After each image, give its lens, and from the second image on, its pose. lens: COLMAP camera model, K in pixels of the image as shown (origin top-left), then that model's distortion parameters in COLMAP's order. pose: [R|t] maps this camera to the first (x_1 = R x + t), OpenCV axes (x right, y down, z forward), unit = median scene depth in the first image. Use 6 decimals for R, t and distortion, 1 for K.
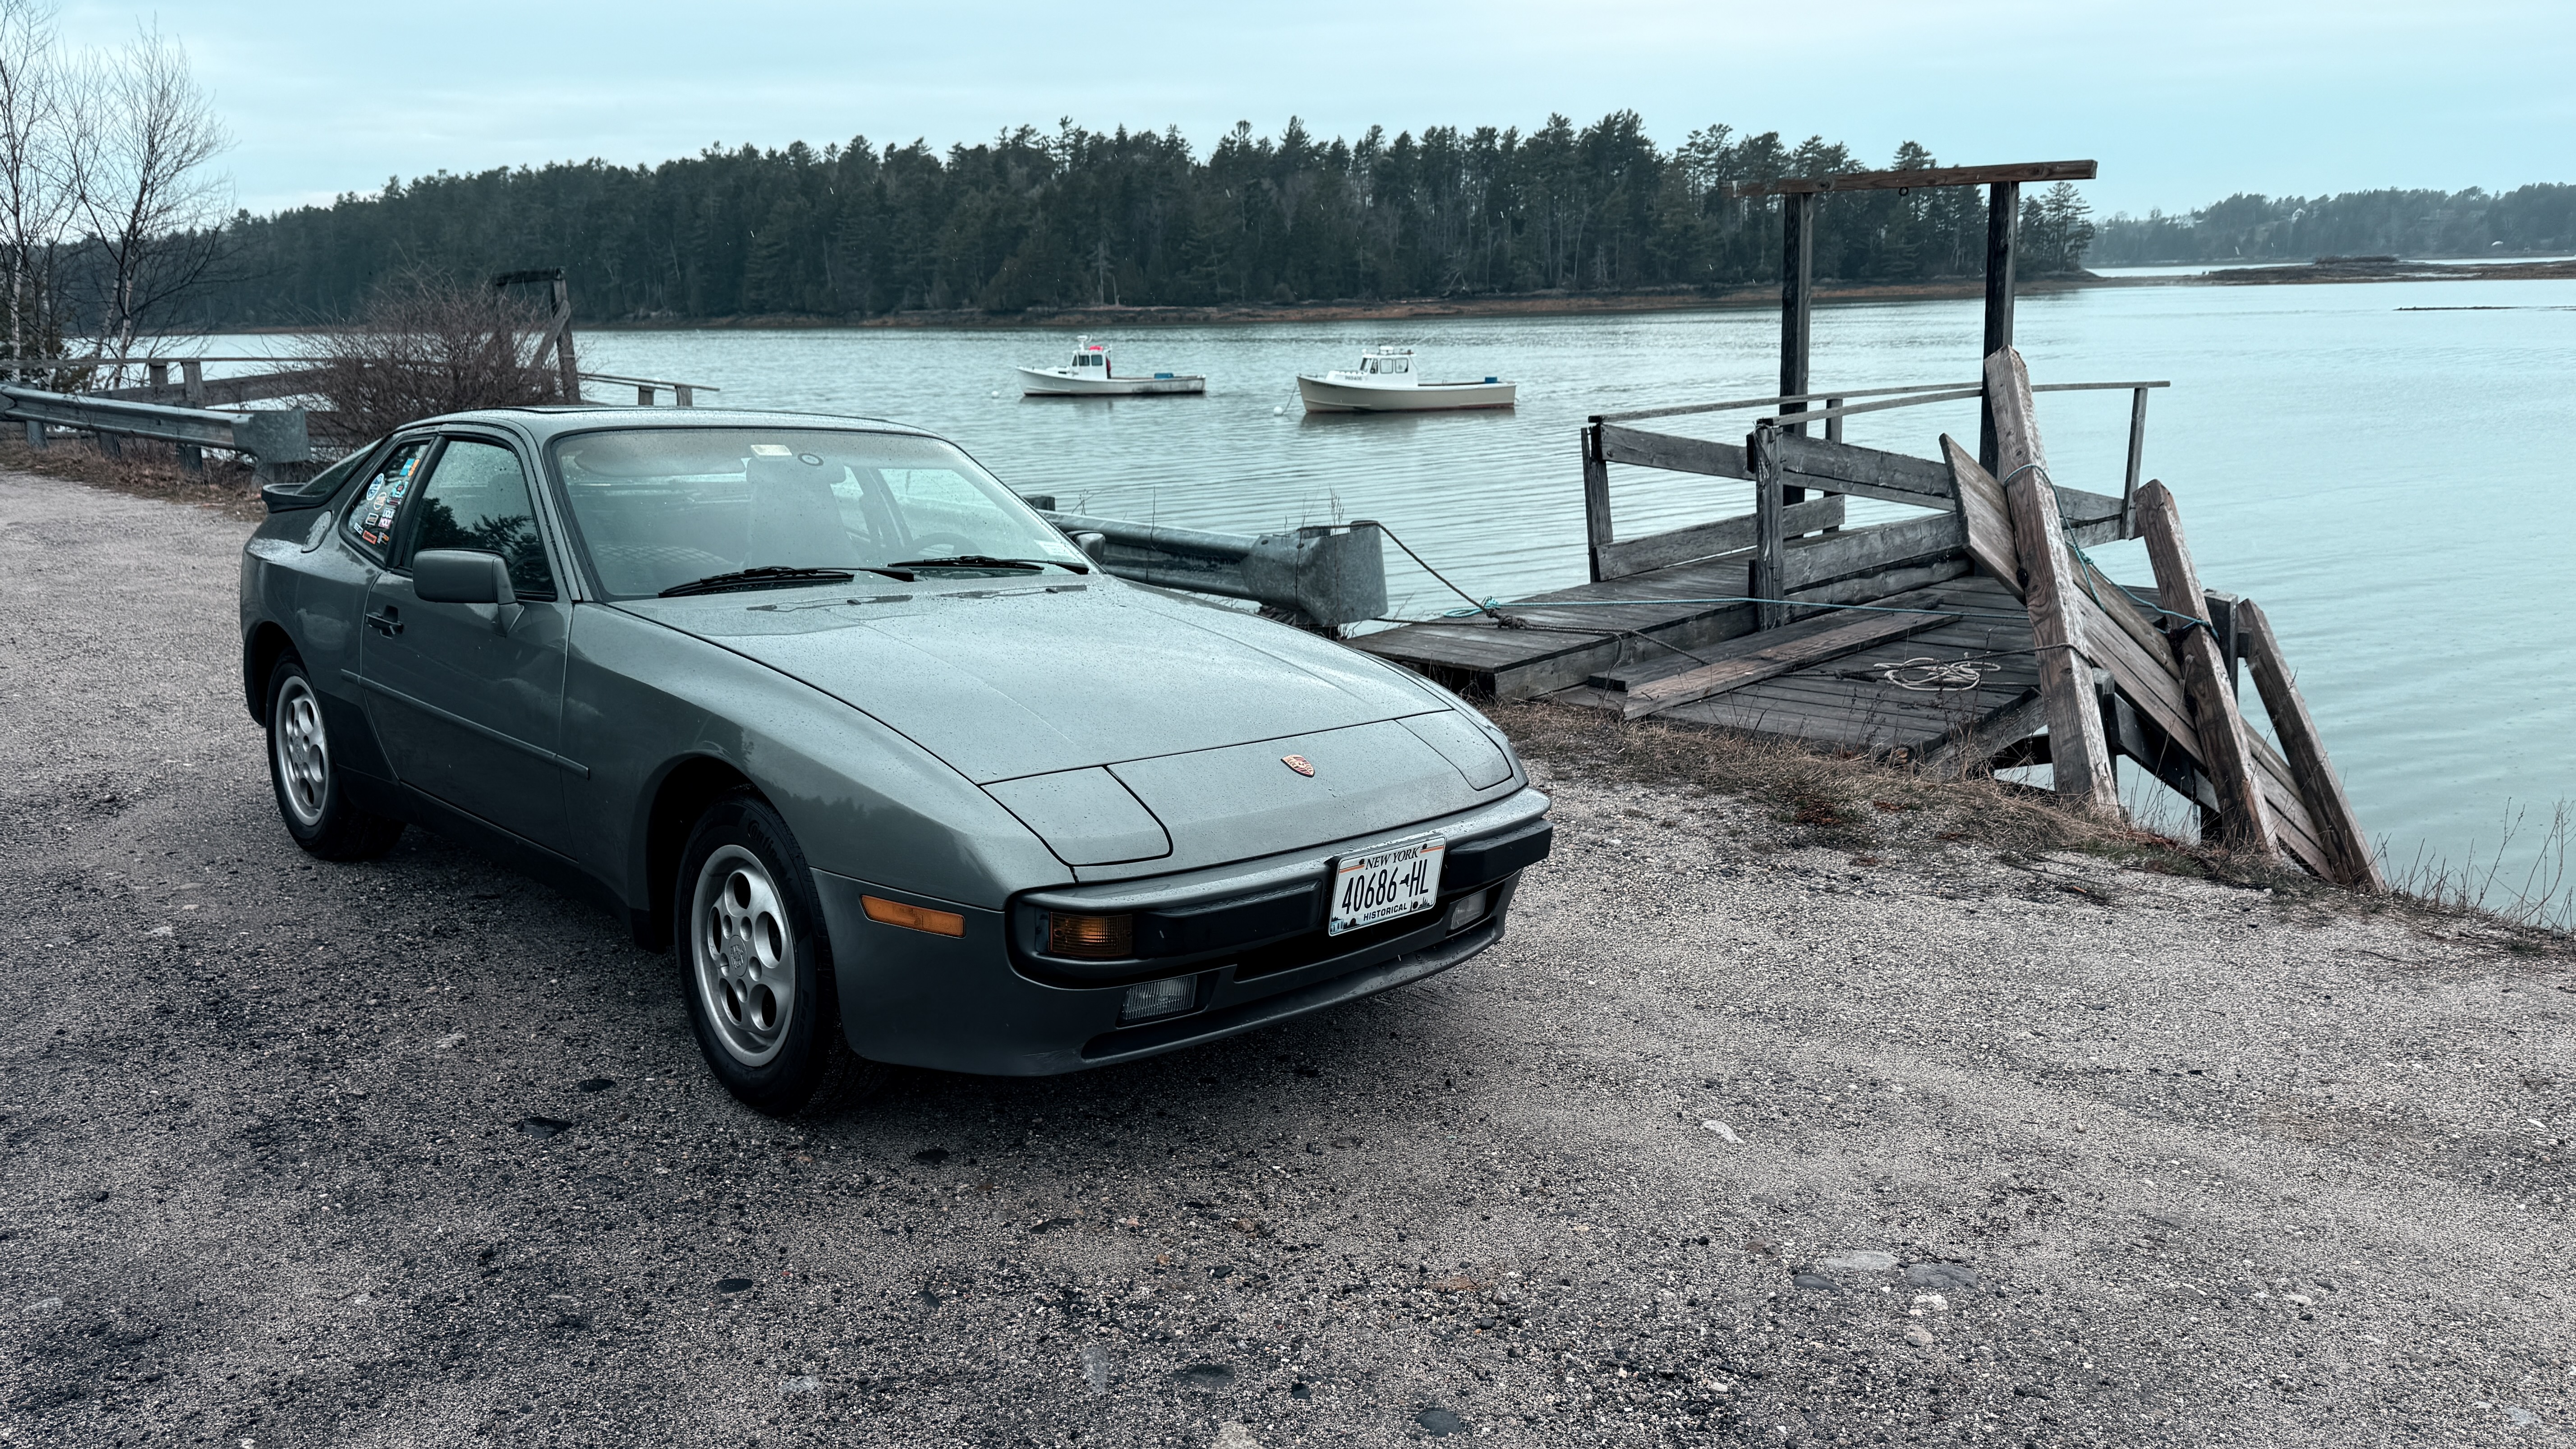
lens RADIAL K [[1757.7, 0, 1294.6], [0, 1757.7, 732.4], [0, 0, 1]] dist [0.045357, -0.001365]
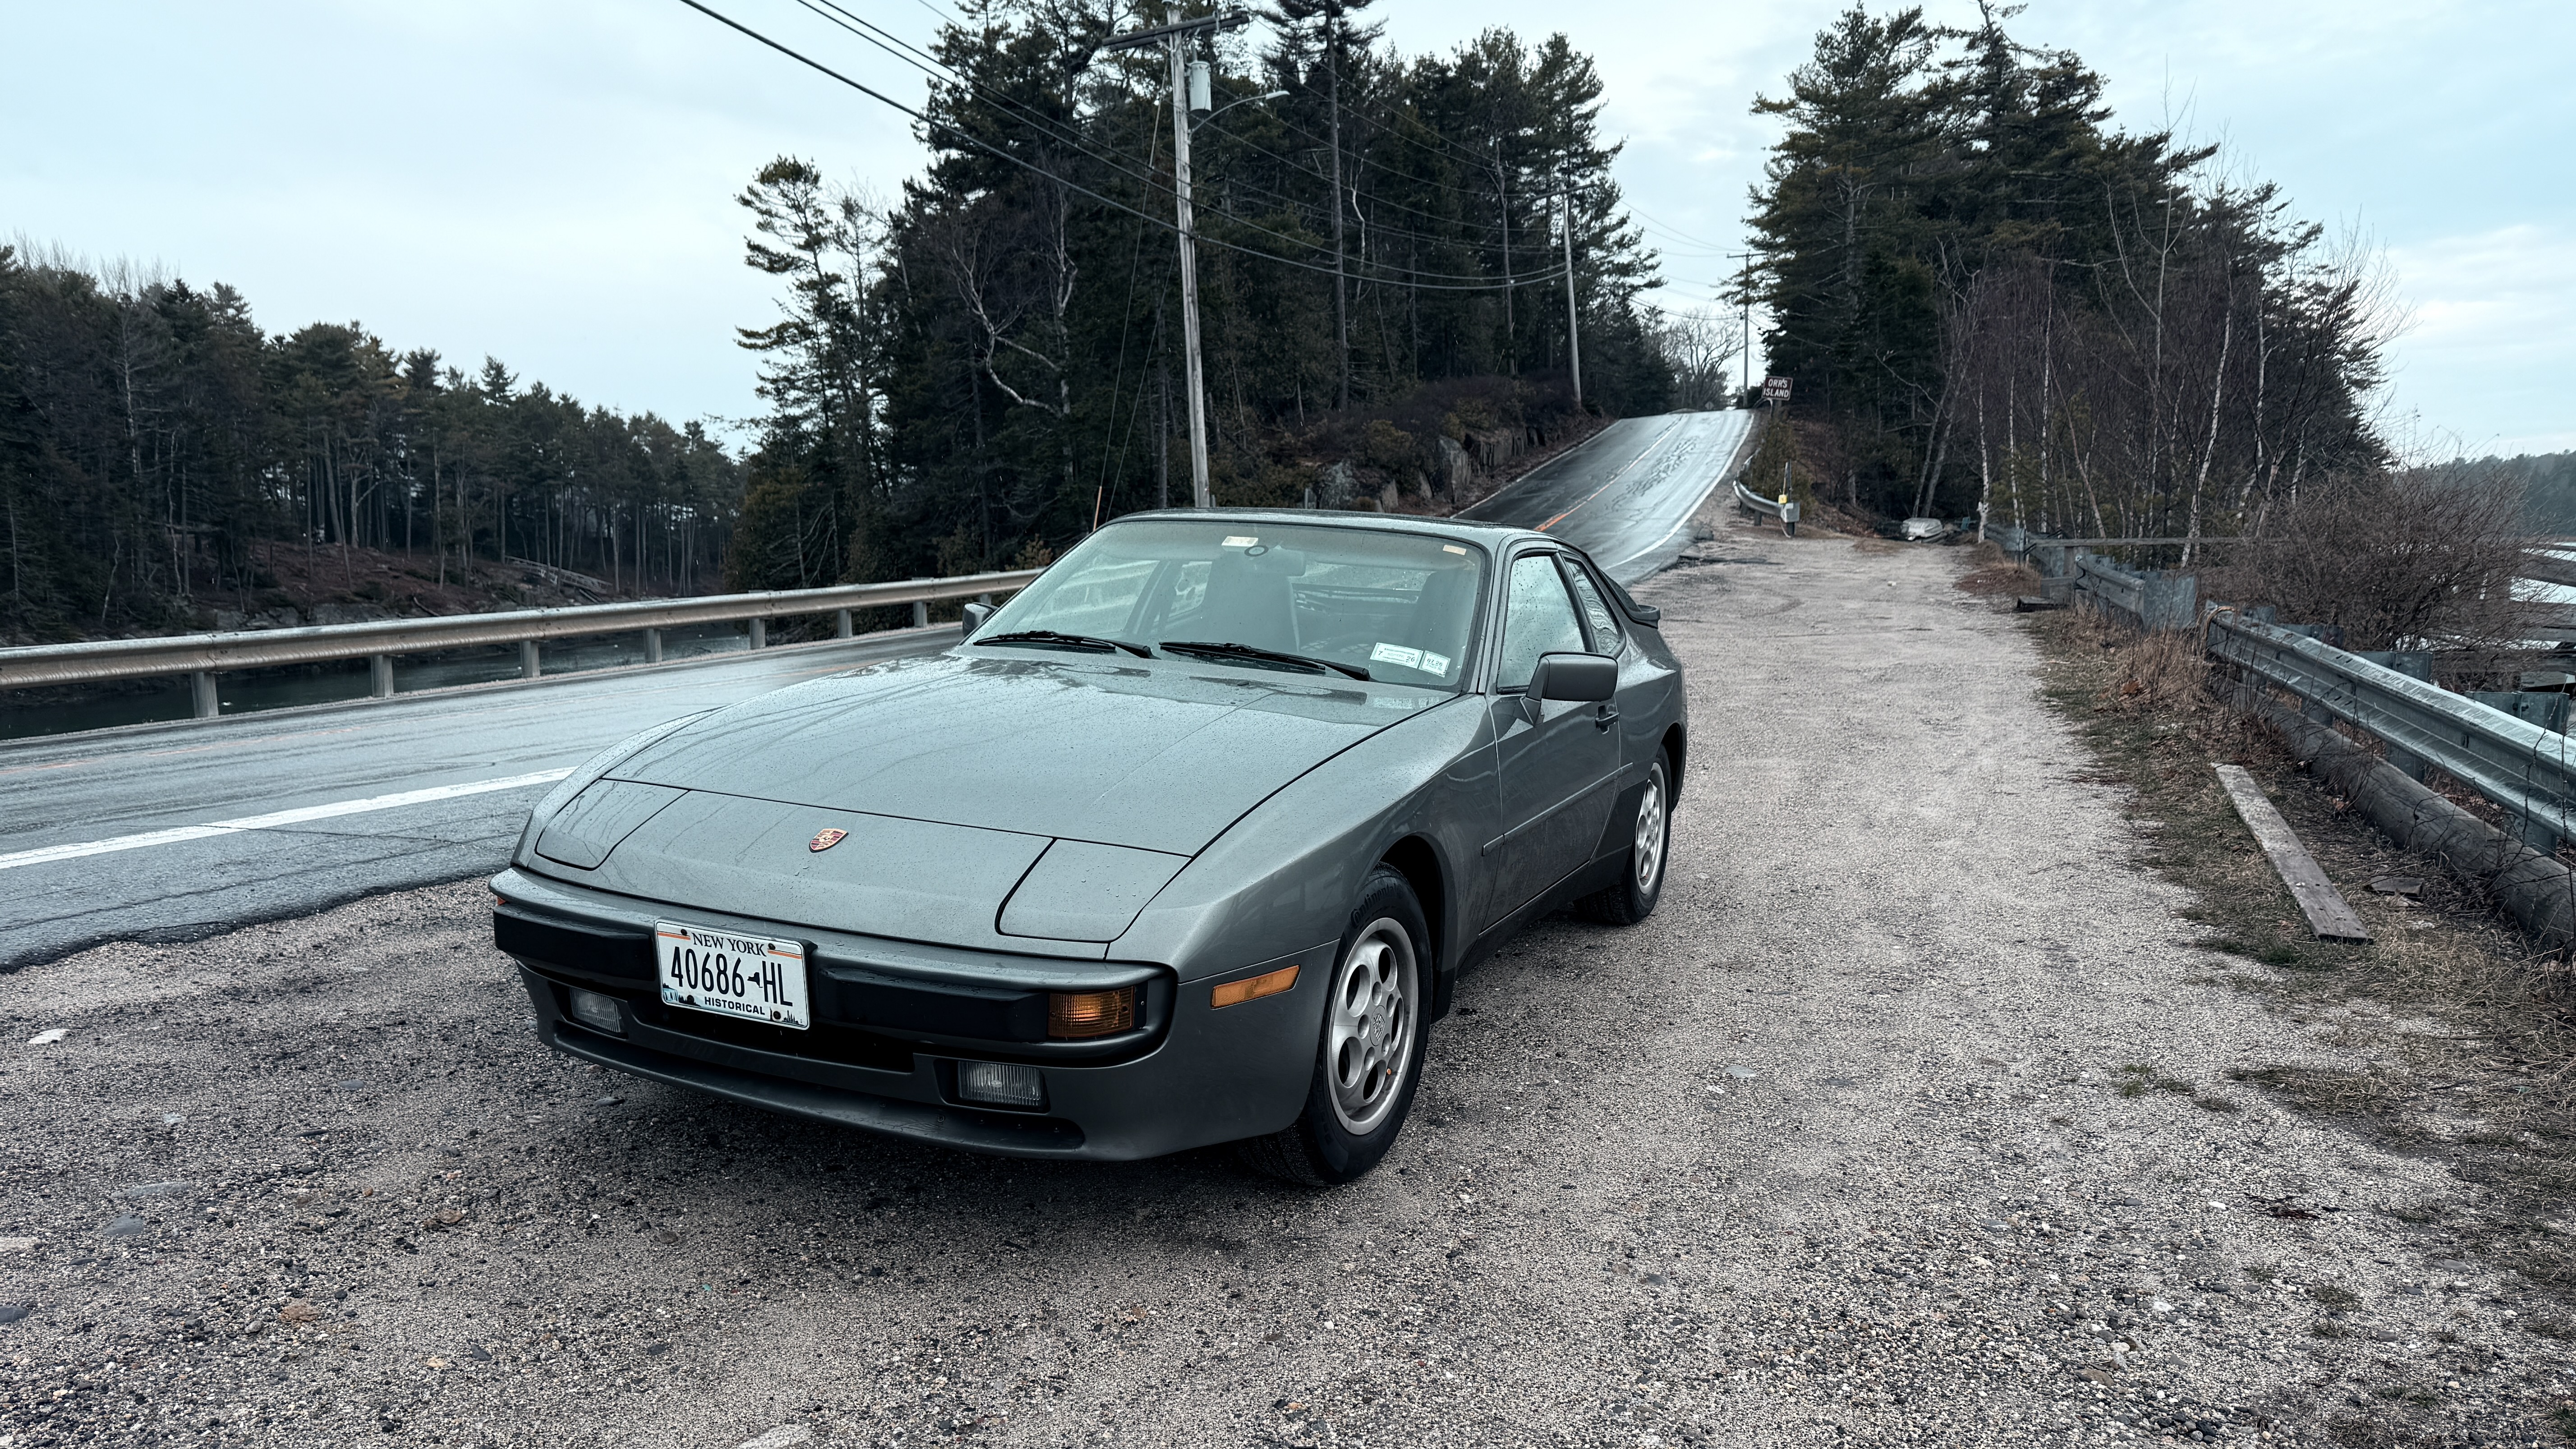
lens RADIAL K [[1757.7, 0, 1285.0], [0, 1757.7, 711.1], [0, 0, 1]] dist [0.045357, -0.001365]
pose [[0.375396, 0.101576, -0.921282, 0.819466], [-0.208341, 0.977788, 0.022913, -0.104515], [0.903145, 0.183340, 0.388220, 0.740523]]
